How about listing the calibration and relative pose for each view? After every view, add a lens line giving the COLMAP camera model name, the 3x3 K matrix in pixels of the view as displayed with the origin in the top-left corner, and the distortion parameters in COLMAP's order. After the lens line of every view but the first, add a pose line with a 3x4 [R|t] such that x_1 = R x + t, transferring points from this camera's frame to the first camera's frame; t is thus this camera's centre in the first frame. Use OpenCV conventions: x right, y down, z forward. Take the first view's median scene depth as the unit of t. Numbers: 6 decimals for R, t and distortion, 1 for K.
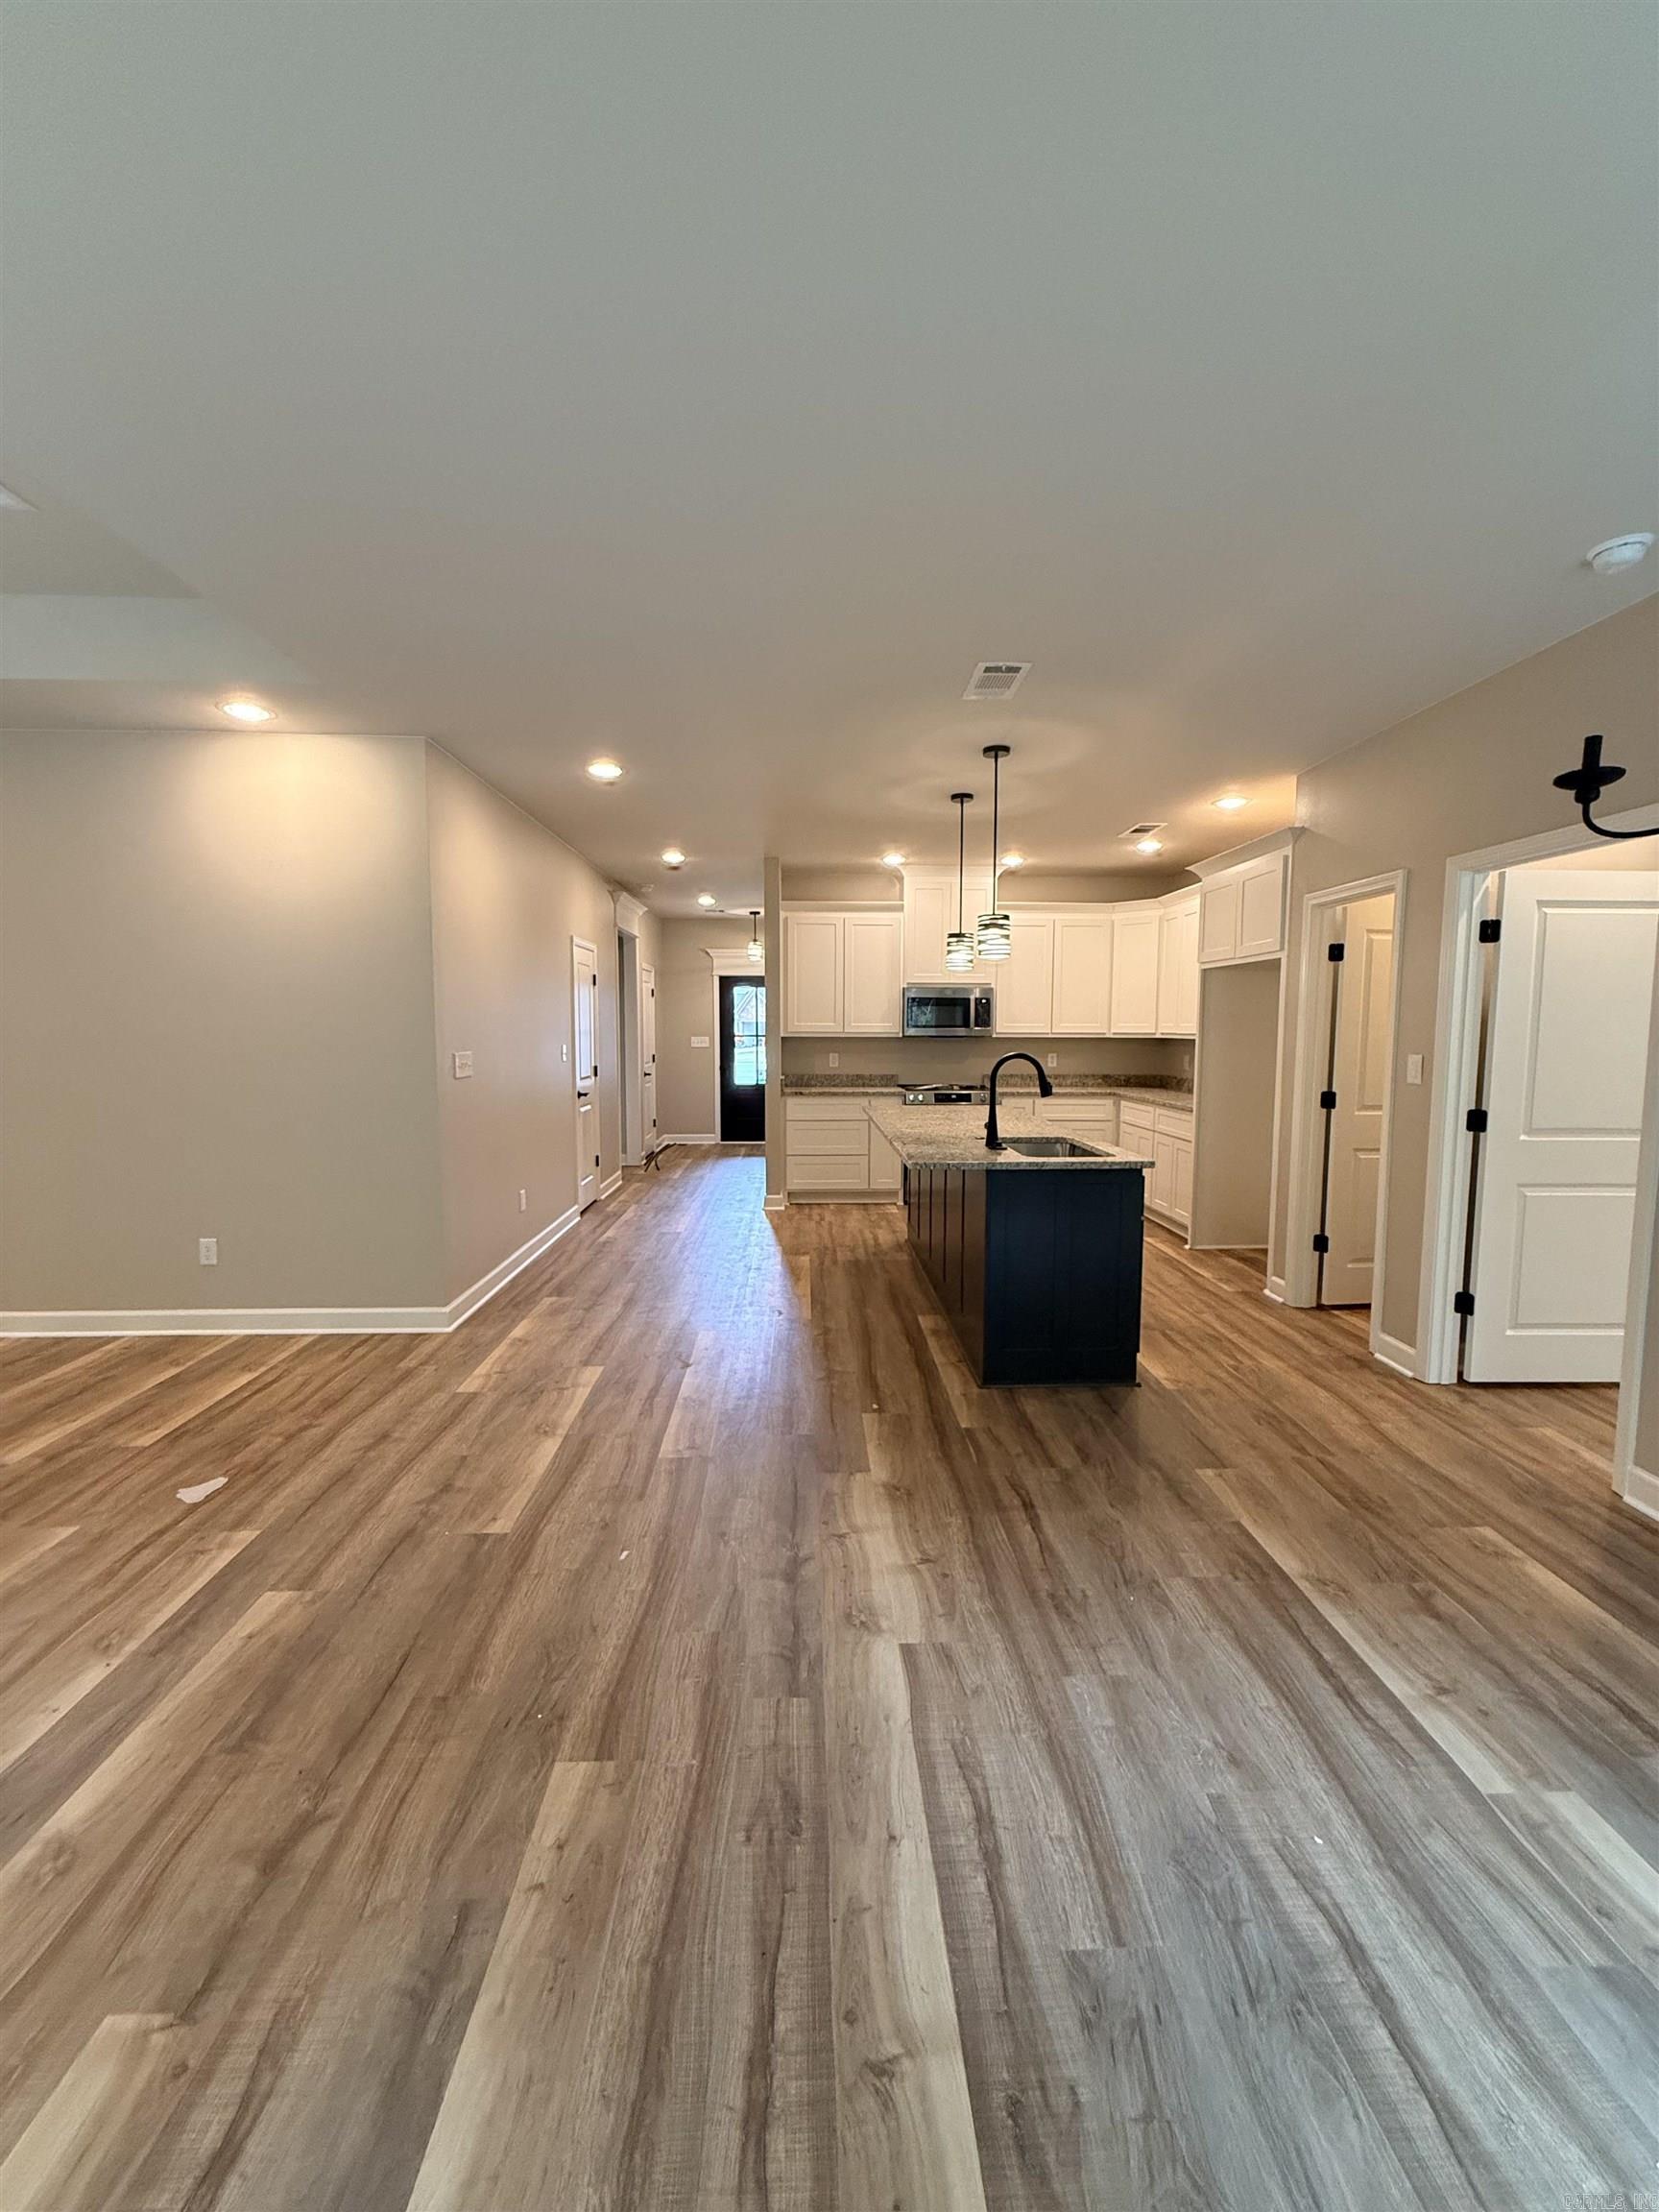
lens RADIAL K [[874.9, 0, 830.5], [0, 874.9, 1112.4], [0, 0, 1]] dist [0.000413, 0.000216]
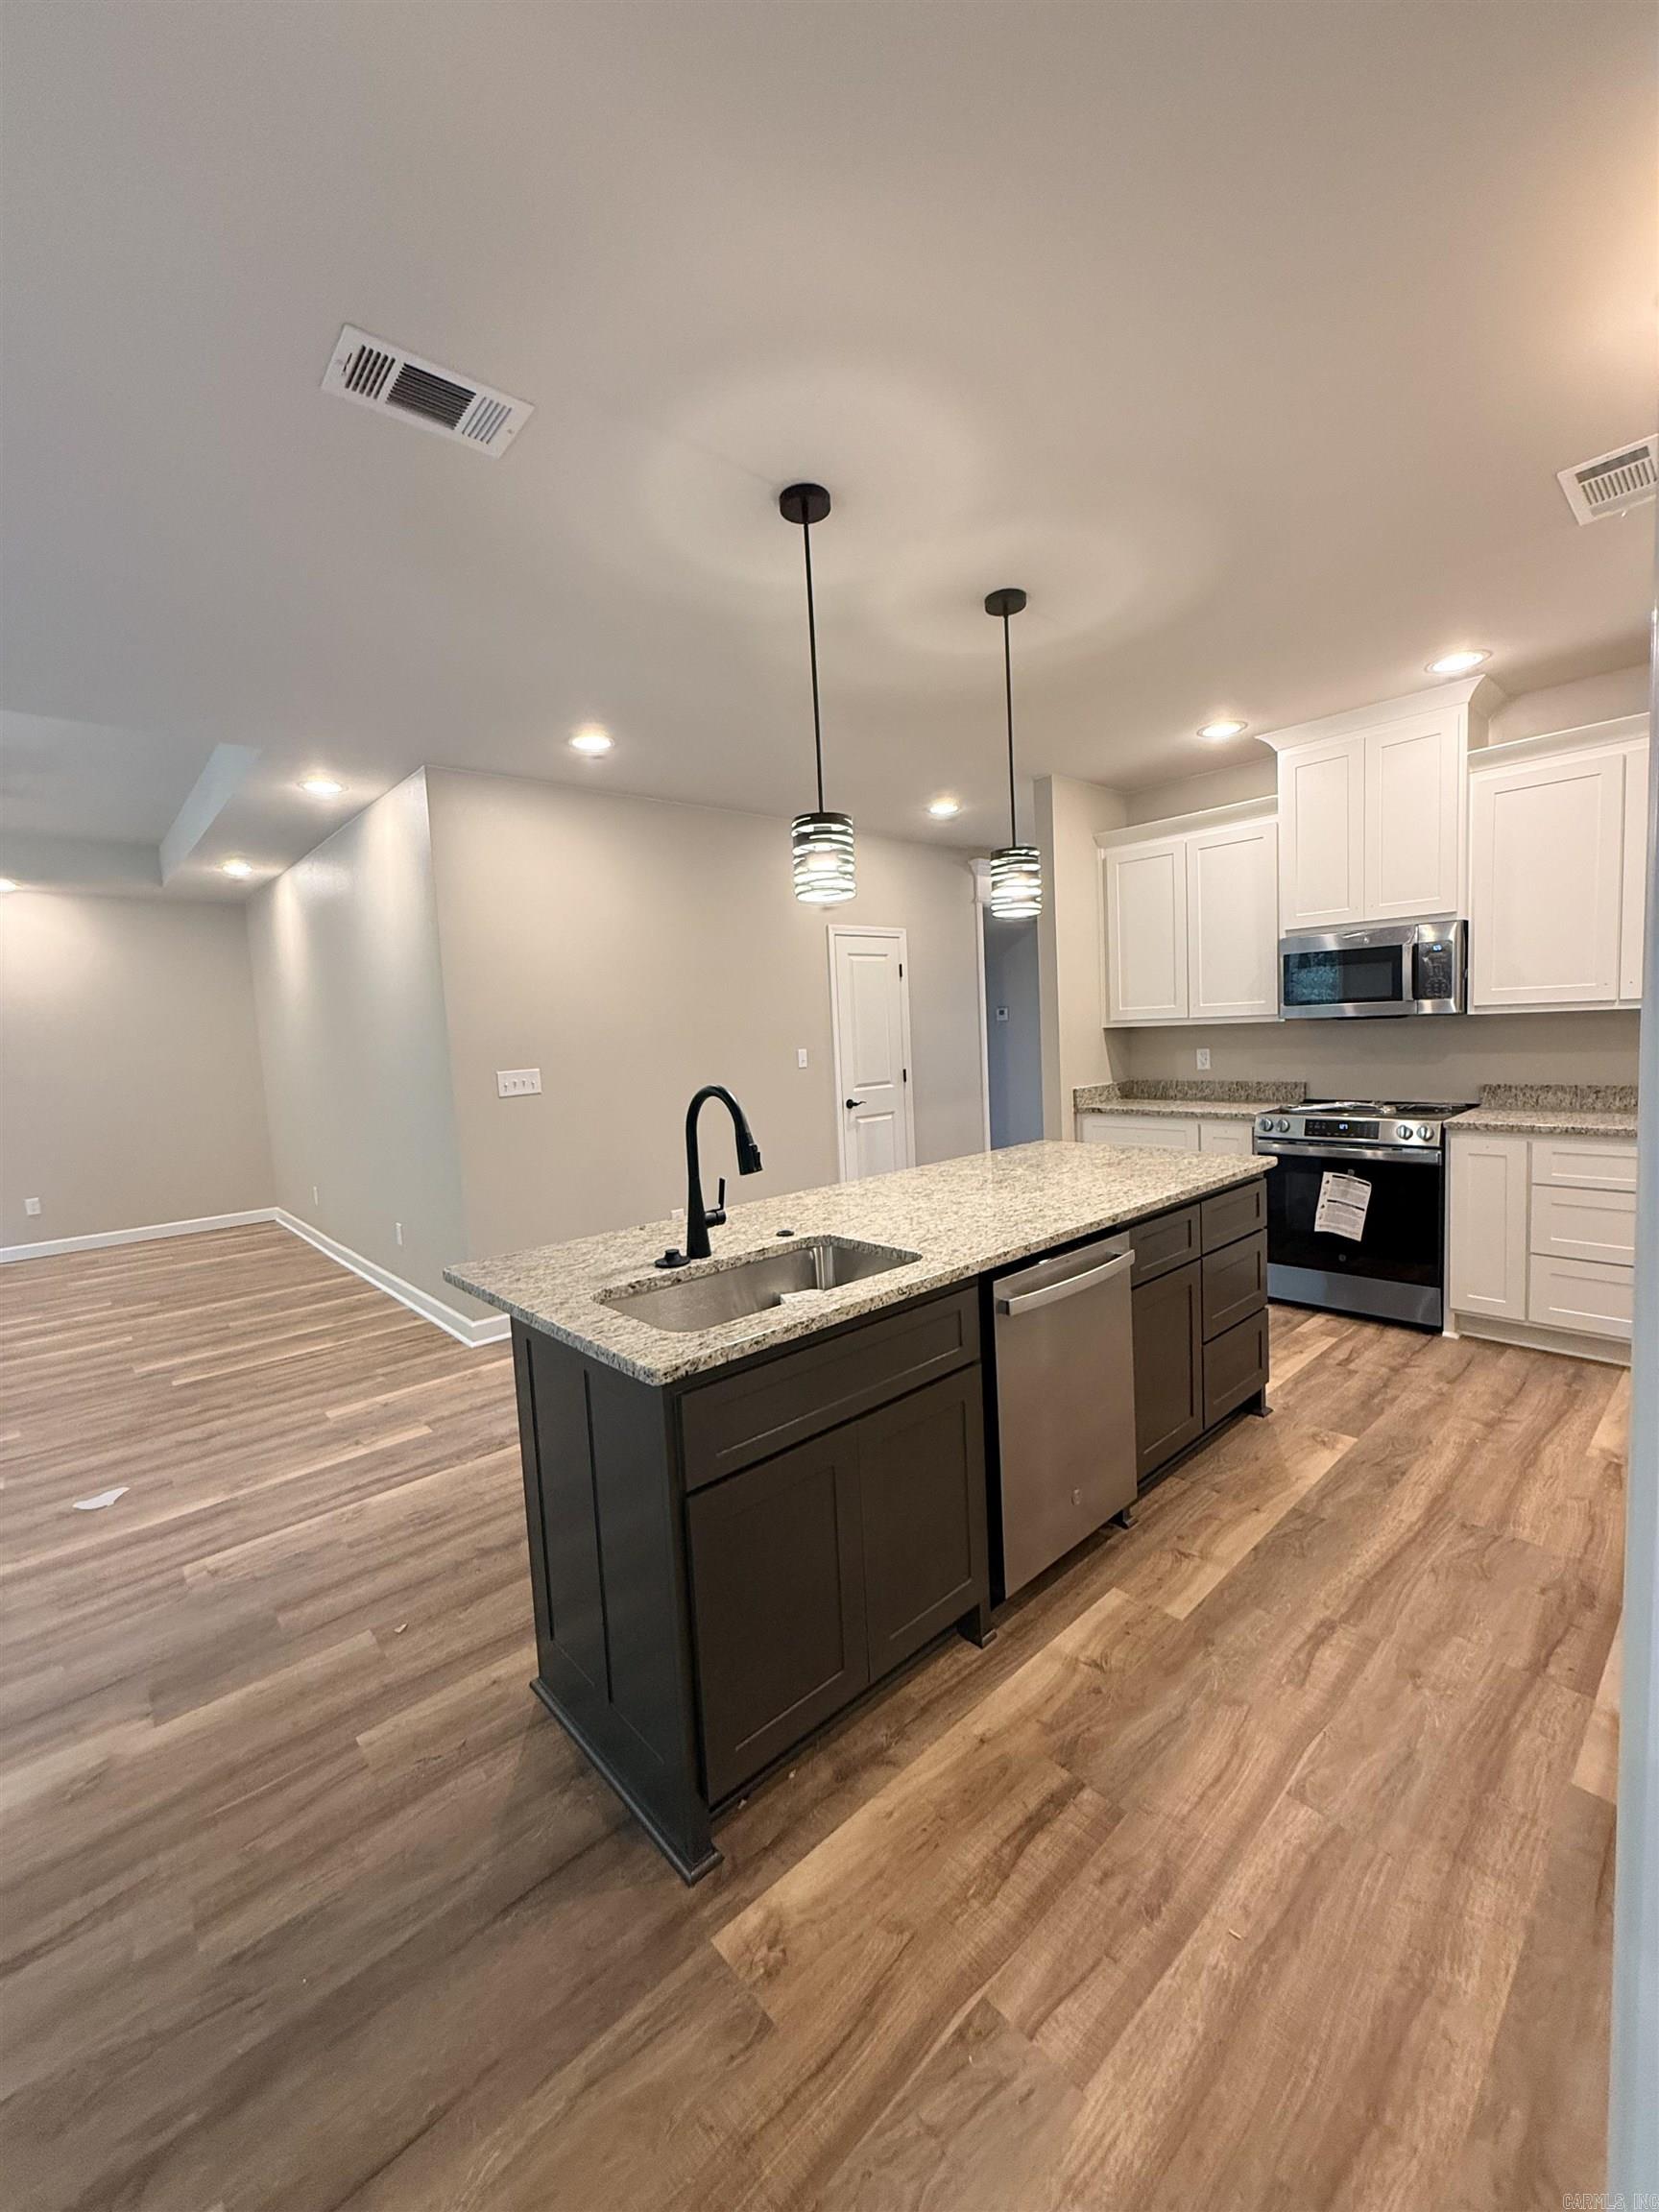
lens RADIAL K [[874.9, 0, 827.2], [0, 874.9, 1109.0], [0, 0, 1]] dist [0.000413, 0.000216]
pose [[0.643566, 0.036849, -0.764503, 0.759429], [-0.022164, 0.999319, 0.029508, -0.082604], [0.765070, -0.002046, 0.643944, 0.835621]]
